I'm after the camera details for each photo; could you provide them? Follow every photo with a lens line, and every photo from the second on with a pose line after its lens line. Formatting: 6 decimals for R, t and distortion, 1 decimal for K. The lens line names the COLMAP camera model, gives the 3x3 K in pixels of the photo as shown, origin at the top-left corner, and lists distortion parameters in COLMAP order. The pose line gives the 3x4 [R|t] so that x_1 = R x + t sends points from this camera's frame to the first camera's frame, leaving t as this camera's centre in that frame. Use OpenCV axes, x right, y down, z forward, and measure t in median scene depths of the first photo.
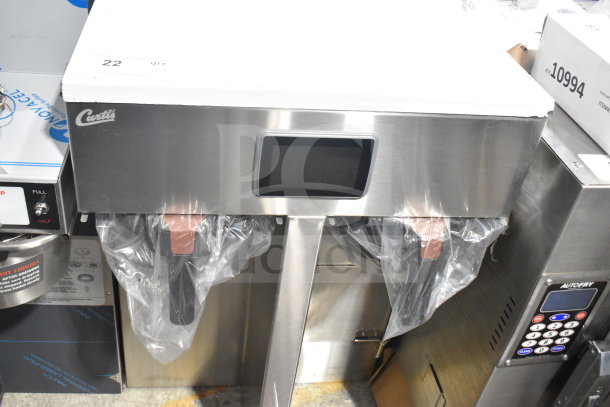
lens RADIAL K [[631.4, 0, 305.0], [0, 631.4, 203.5], [0, 0, 1]] dist [-0.010354, 0.001755]
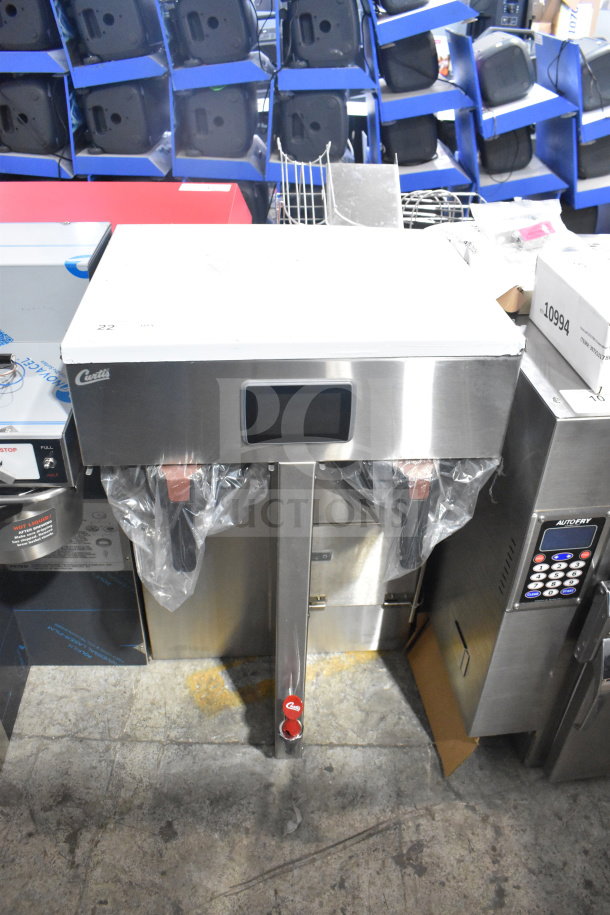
lens RADIAL K [[713.4, 0, 305.0], [0, 713.4, 457.5], [0, 0, 1]] dist [-0.002976, -0.001198]
pose [[0.995650, -0.043264, -0.082519, 0.110631], [0.040775, 0.998668, -0.031610, 0.048411], [0.083777, 0.028108, 0.996088, -0.172768]]
